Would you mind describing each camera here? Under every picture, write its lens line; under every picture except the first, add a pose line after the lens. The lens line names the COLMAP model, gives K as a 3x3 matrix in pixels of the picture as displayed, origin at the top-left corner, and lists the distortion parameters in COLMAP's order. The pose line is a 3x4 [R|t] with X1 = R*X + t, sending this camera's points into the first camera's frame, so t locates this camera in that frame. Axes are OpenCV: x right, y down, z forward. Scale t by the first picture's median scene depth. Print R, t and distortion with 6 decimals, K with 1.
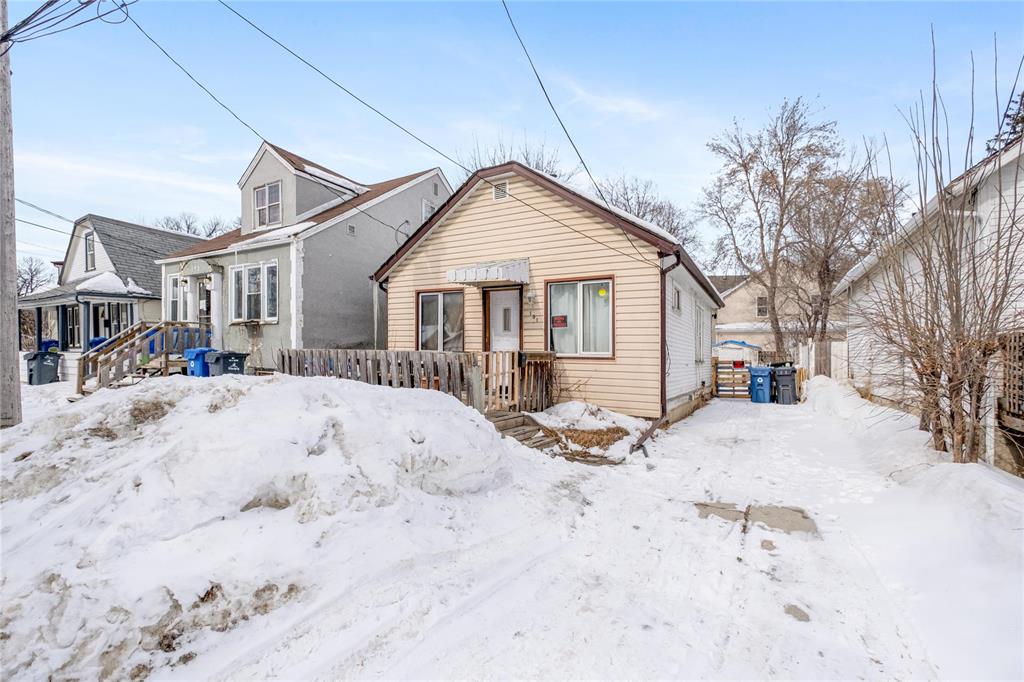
lens RADIAL K [[446.7, 0, 507.8], [0, 446.7, 341.1], [0, 0, 1]] dist [-0.002086, -0.000250]
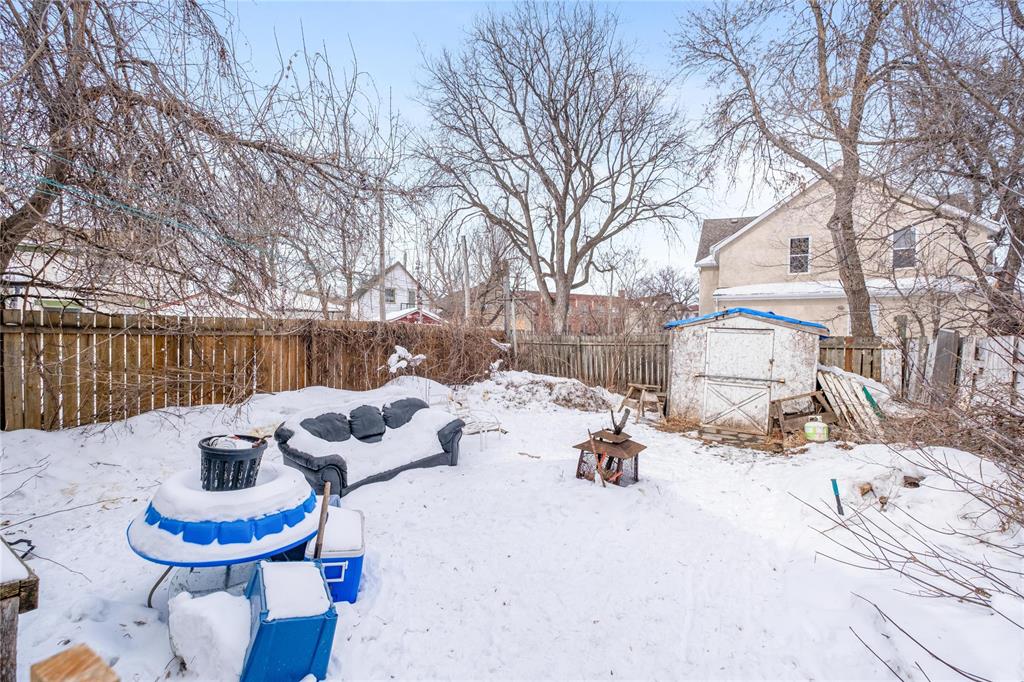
lens RADIAL K [[446.7, 0, 507.8], [0, 446.7, 341.1], [0, 0, 1]] dist [-0.002086, -0.000250]
pose [[0.999696, -0.014894, -0.019670, 0.820113], [0.015590, 0.999240, 0.035723, 0.023725], [0.019123, -0.036019, 0.999168, 1.661939]]
